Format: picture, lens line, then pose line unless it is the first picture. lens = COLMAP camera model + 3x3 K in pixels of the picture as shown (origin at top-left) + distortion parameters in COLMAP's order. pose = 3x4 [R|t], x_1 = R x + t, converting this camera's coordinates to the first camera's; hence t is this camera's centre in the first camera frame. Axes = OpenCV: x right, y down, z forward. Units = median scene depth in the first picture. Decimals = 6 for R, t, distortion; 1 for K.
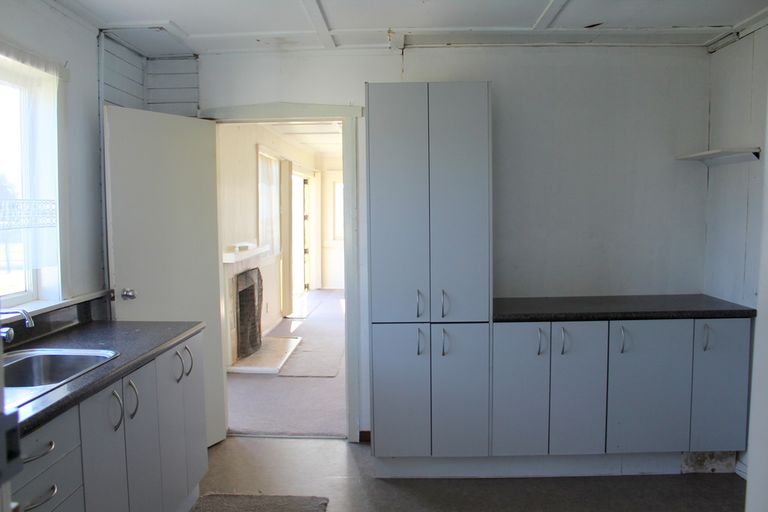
lens RADIAL K [[636.6, 0, 384.0], [0, 636.6, 256.0], [0, 0, 1]] dist [-0.131205, 0.007851]
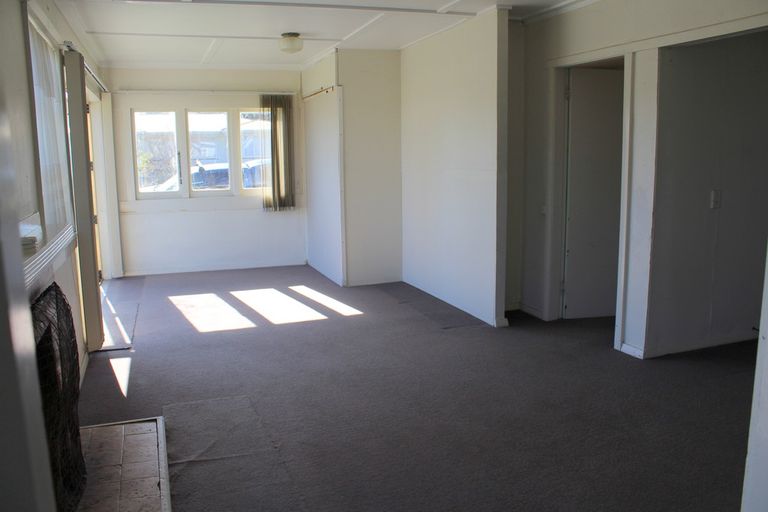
lens RADIAL K [[636.6, 0, 384.0], [0, 636.6, 256.0], [0, 0, 1]] dist [-0.131205, 0.007851]
pose [[0.919634, -0.079040, 0.384742, -0.096673], [0.045478, 0.994383, 0.095576, -0.018033], [-0.390135, -0.070398, 0.918063, 0.326763]]
